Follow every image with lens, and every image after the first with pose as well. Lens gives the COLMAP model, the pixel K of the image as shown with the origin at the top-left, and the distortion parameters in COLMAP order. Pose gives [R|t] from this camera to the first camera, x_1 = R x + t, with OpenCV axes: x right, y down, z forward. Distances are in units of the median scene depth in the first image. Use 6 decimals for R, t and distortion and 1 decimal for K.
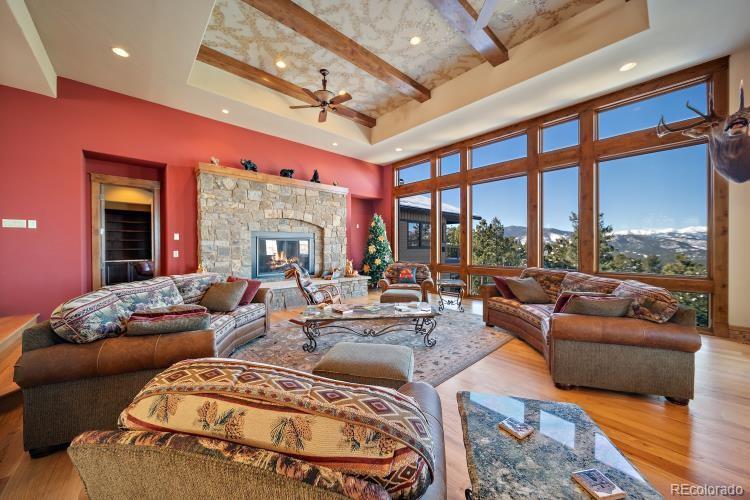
lens RADIAL K [[267.4, 0, 377.4], [0, 267.4, 246.9], [0, 0, 1]] dist [-0.000464, -0.000083]
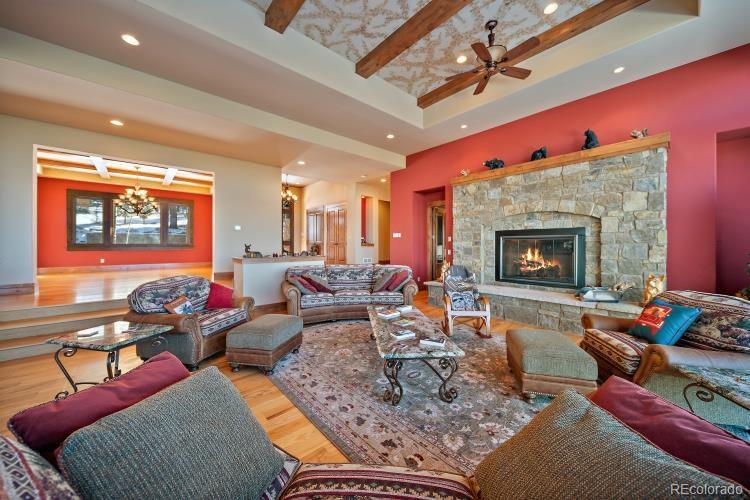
lens RADIAL K [[270.6, 0, 374.3], [0, 270.6, 243.4], [0, 0, 1]] dist [0.000776, -0.000008]
pose [[-0.021998, -0.007878, -0.999727, 0.514739], [-0.005036, 0.999957, -0.007769, -0.004405], [0.999745, 0.004864, -0.022036, 0.584011]]
